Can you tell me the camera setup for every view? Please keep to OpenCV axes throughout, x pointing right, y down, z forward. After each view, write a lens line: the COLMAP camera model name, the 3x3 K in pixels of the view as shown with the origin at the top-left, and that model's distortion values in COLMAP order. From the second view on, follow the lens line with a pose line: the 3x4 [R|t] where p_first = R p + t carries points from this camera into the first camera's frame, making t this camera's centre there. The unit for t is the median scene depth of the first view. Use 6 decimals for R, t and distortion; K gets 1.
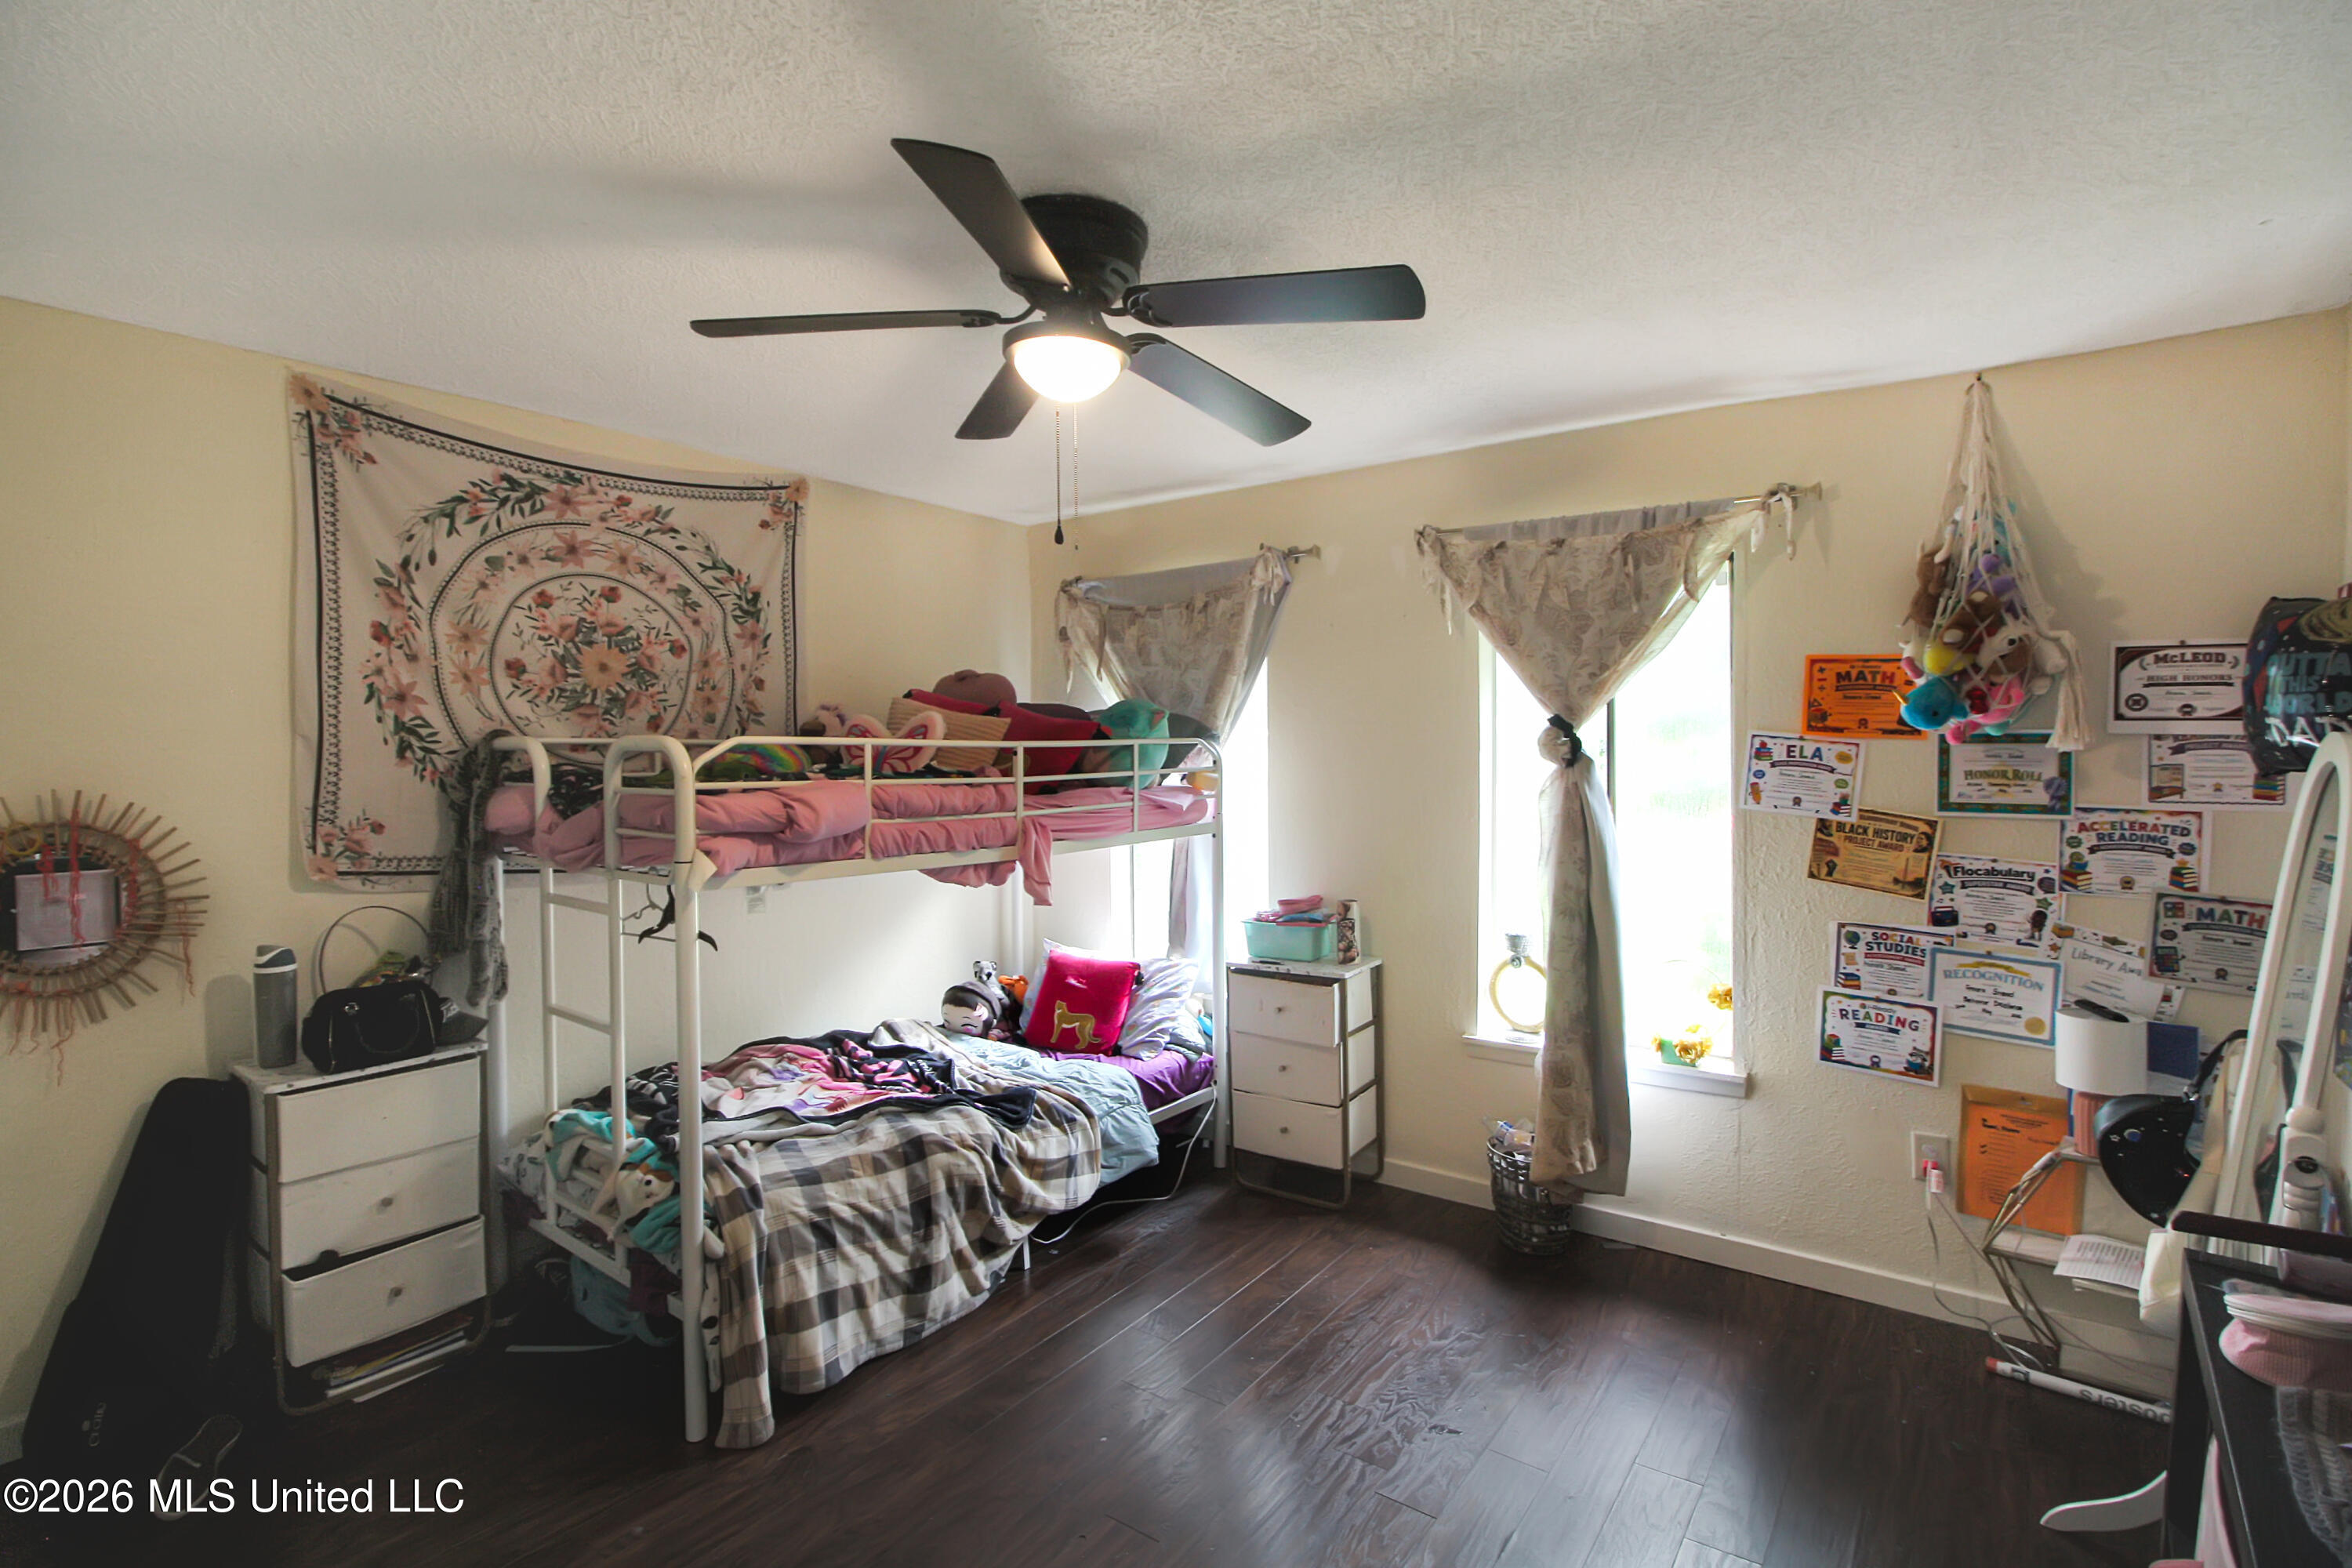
lens RADIAL K [[1090.7, 0, 1176.0], [0, 1090.7, 784.0], [0, 0, 1]] dist [0.000381, -0.023421]
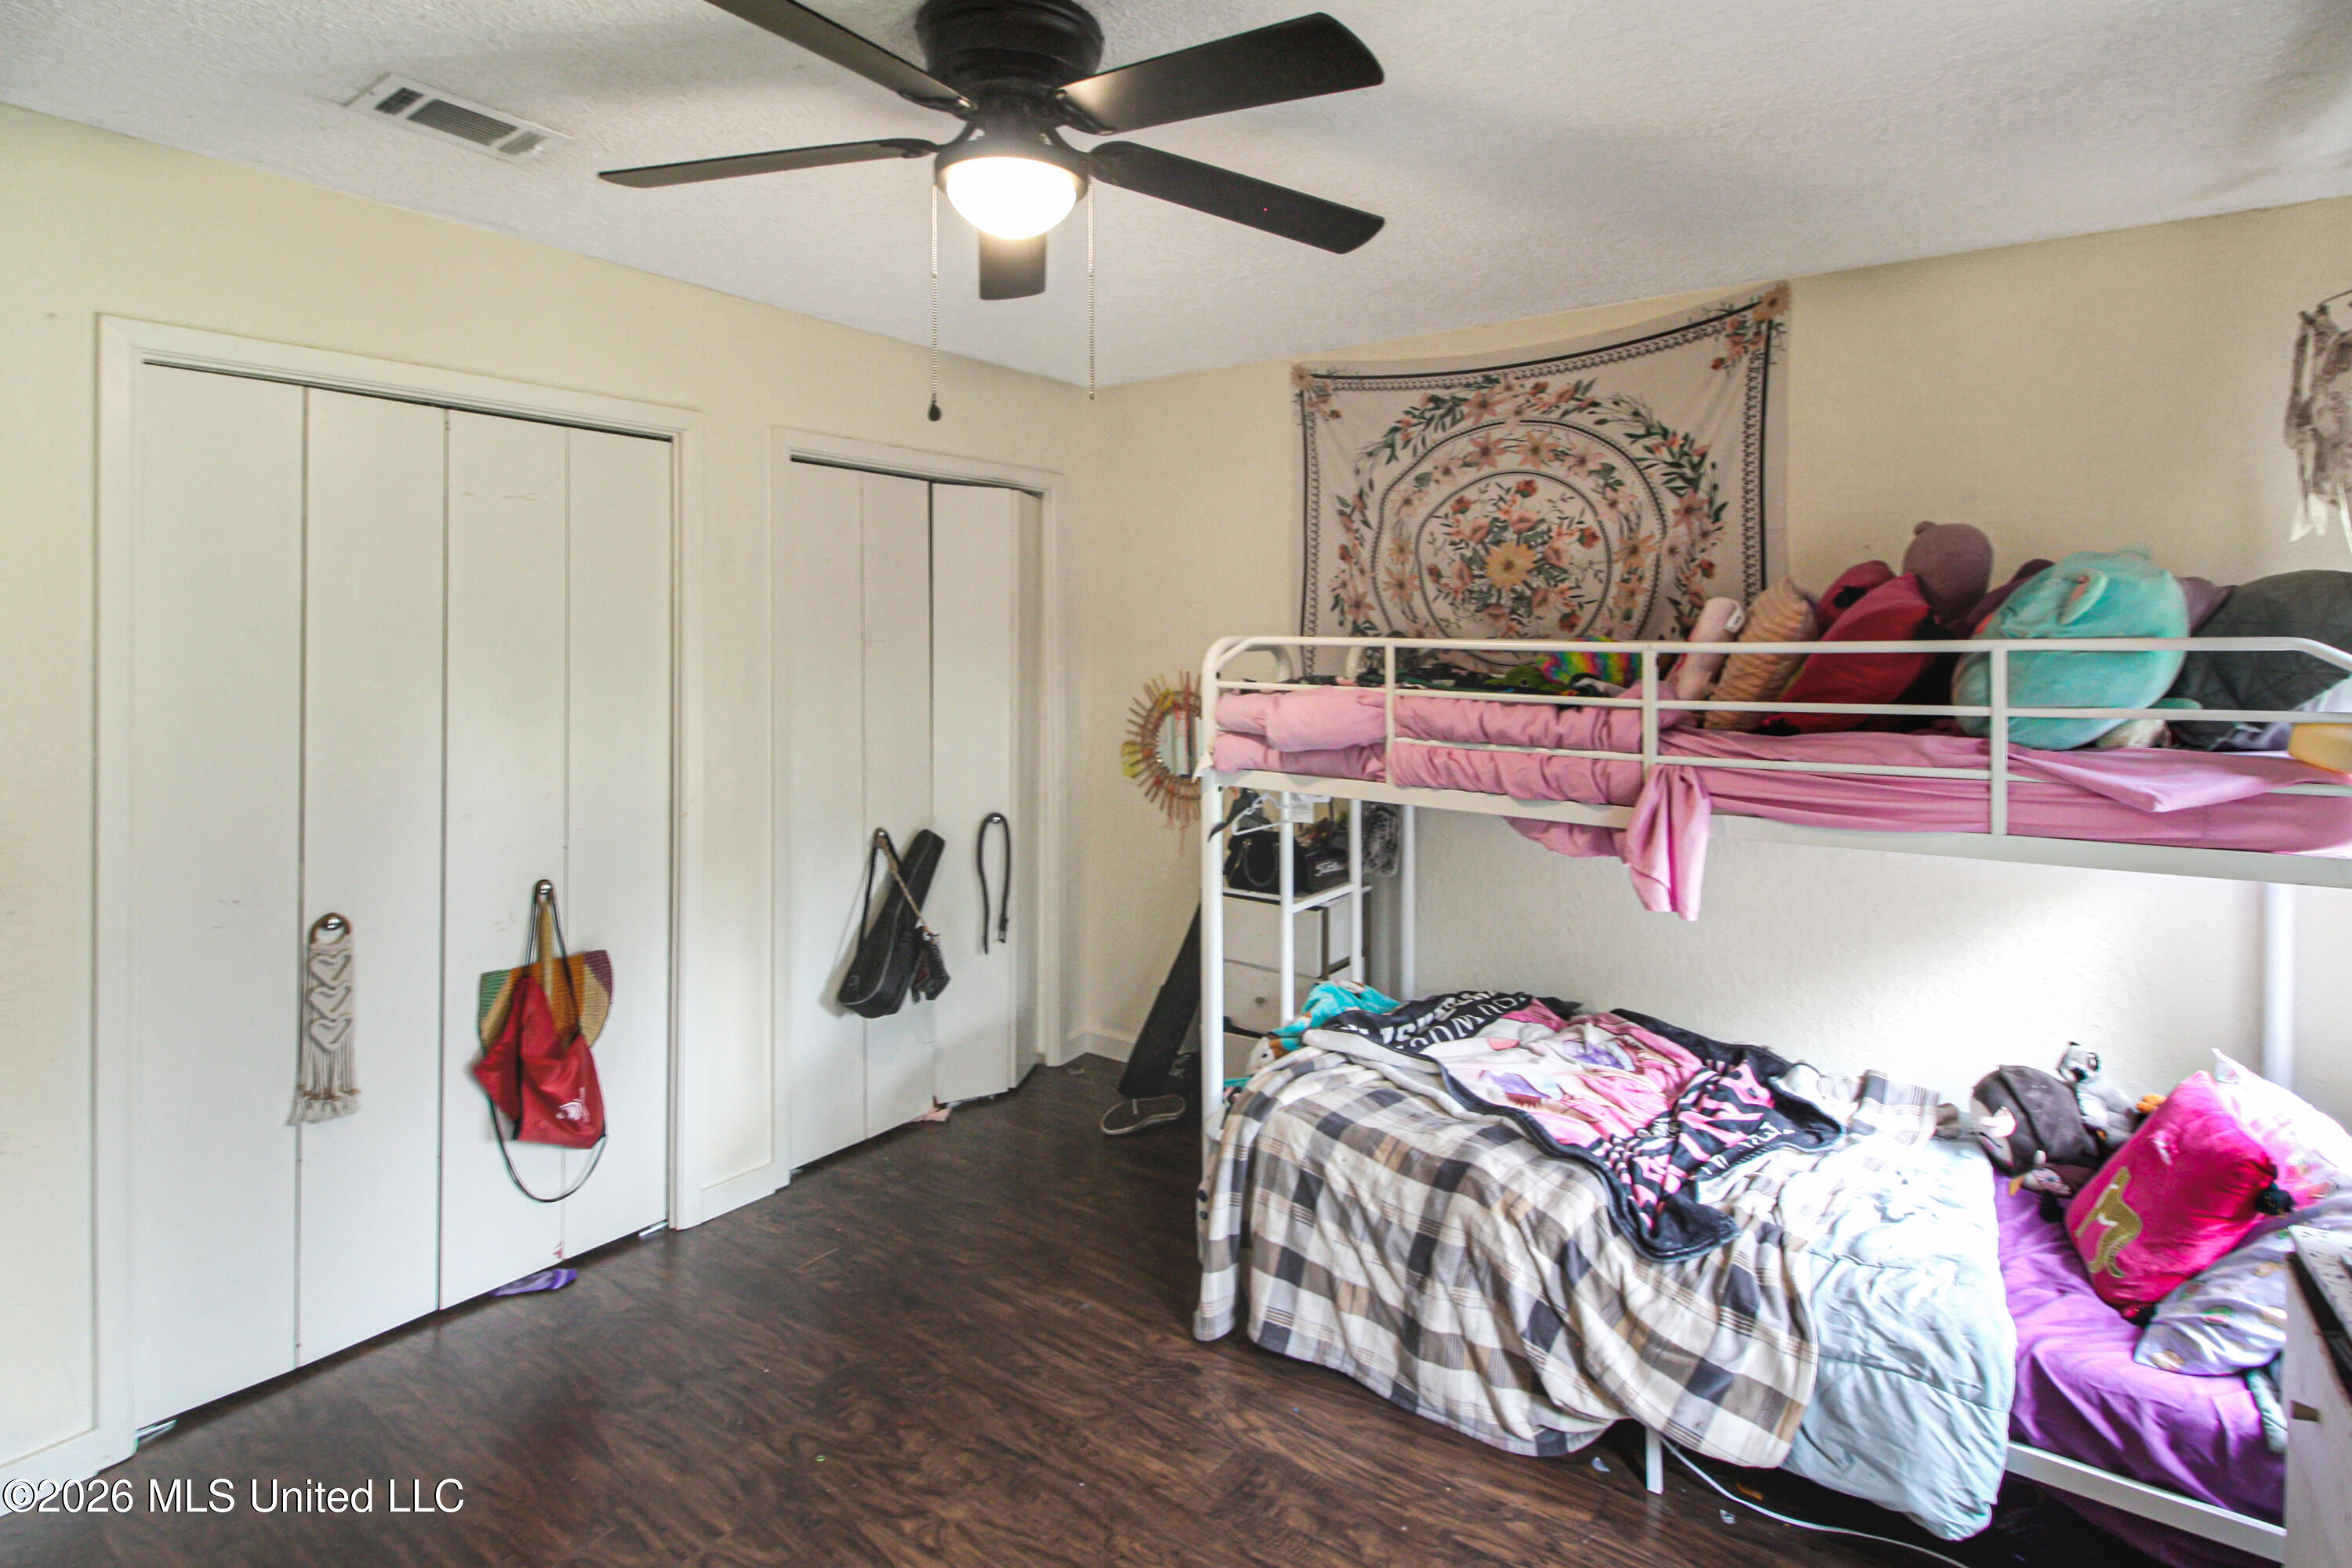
lens RADIAL K [[1148.9, 0, 1173.9], [0, 1148.9, 650.2], [0, 0, 1]] dist [0.003201, -0.011555]
pose [[0.019569, 0.010052, -0.999758, 0.504268], [-0.039182, 0.999189, 0.009280, -0.030123], [0.999040, 0.038991, 0.019947, 0.695721]]
